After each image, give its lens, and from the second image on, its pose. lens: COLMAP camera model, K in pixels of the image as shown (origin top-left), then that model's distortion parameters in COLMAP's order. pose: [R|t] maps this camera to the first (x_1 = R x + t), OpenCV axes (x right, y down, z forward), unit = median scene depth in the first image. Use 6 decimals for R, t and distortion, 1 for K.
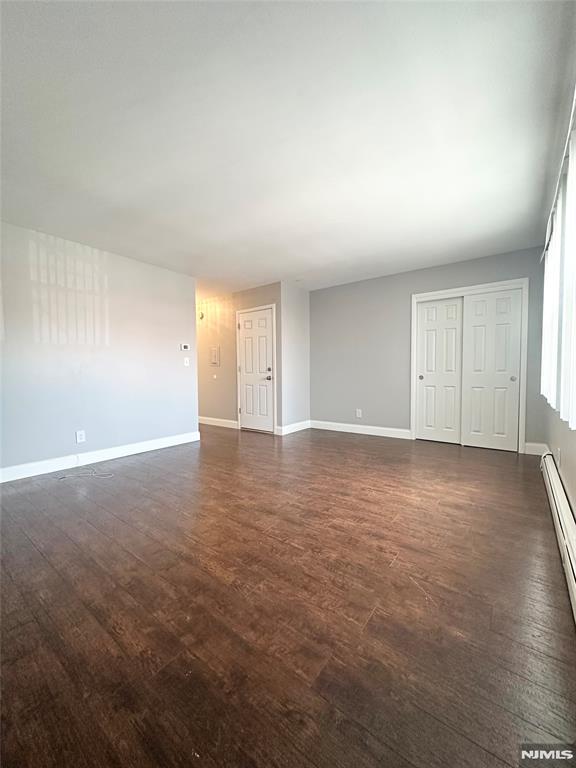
lens RADIAL K [[306.4, 0, 288.6], [0, 306.4, 384.8], [0, 0, 1]] dist [0.001498, 0.000209]
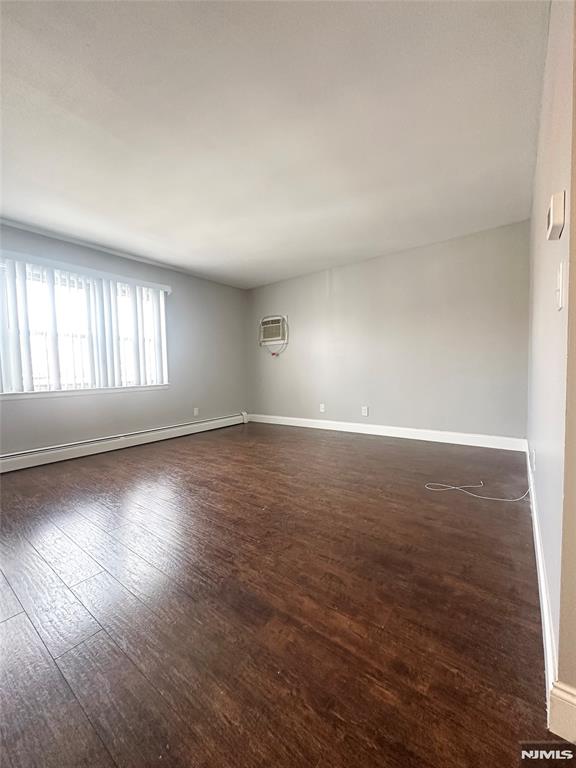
lens RADIAL K [[306.4, 0, 286.8], [0, 306.4, 384.8], [0, 0, 1]] dist [0.001498, 0.000209]
pose [[-0.999636, 0.026981, 0.000205, -0.274970], [0.026889, 0.995556, 0.090252, -0.062110], [0.002231, 0.090225, -0.995919, 2.184046]]
